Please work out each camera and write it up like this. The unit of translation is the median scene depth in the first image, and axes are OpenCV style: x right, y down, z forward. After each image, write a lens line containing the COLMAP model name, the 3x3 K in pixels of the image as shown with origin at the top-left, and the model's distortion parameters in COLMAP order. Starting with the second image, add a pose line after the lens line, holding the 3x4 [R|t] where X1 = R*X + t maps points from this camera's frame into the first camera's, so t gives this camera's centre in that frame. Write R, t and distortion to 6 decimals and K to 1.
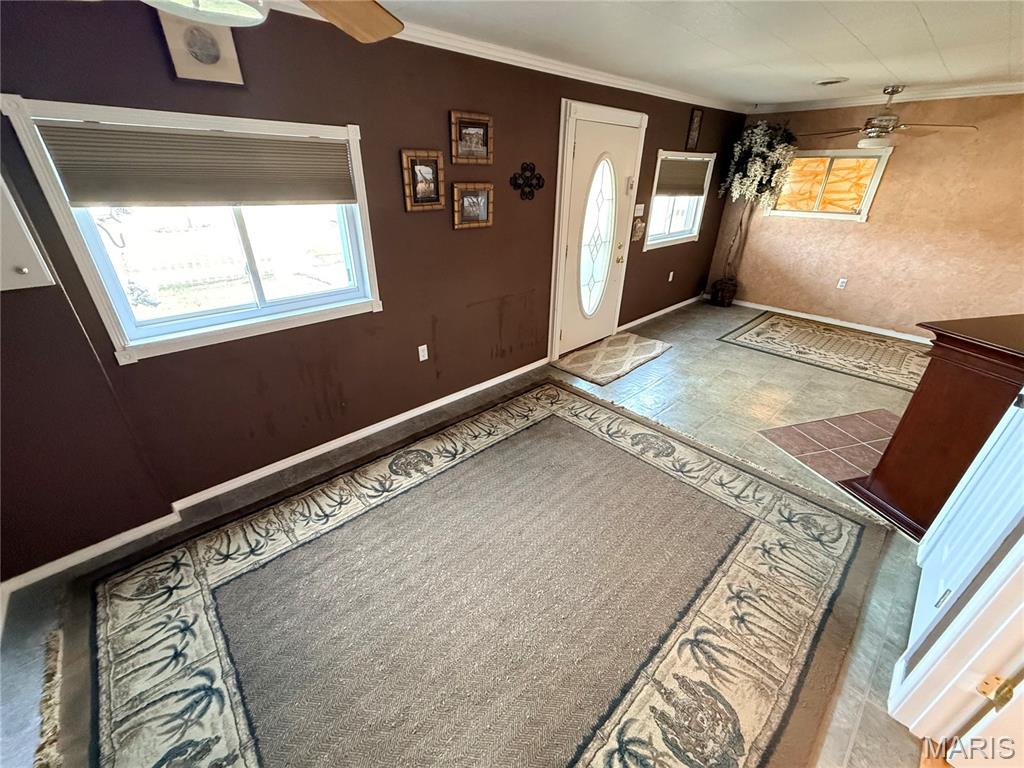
lens RADIAL K [[408.2, 0, 510.2], [0, 408.2, 382.8], [0, 0, 1]] dist [0.000363, 0.000411]
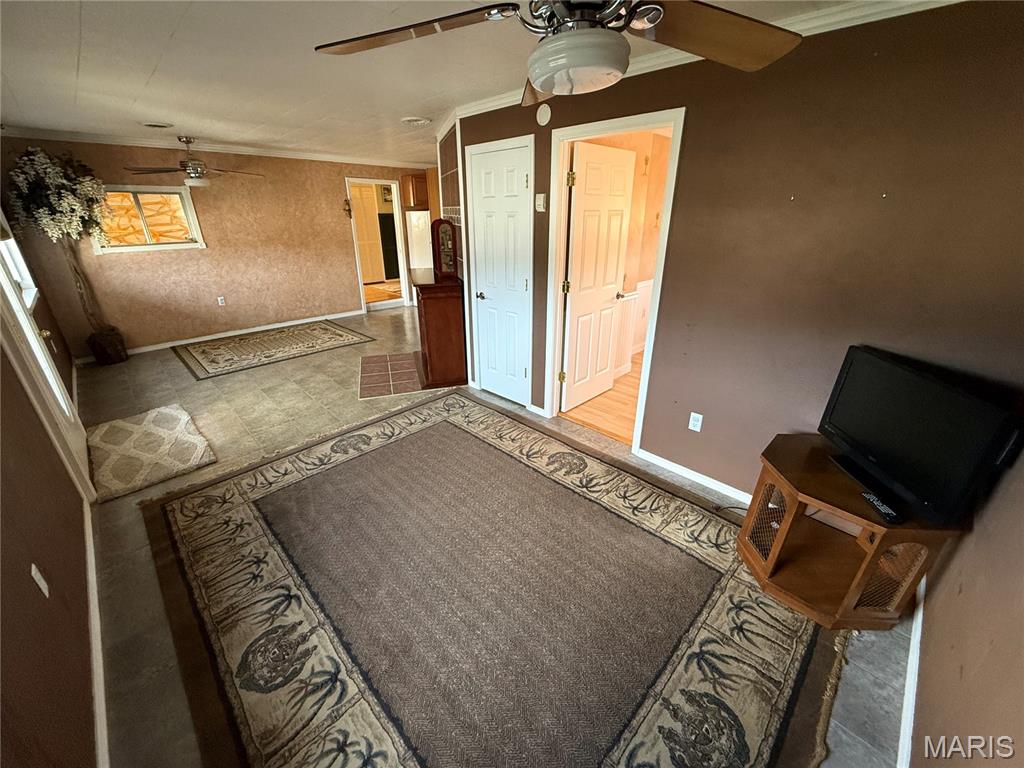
lens RADIAL K [[408.2, 0, 510.2], [0, 408.2, 382.8], [0, 0, 1]] dist [0.000363, 0.000411]
pose [[-0.042370, -0.400279, 0.915413, -0.460532], [0.462610, 0.804241, 0.373079, -0.145690], [-0.885549, 0.439287, 0.151098, 0.280011]]
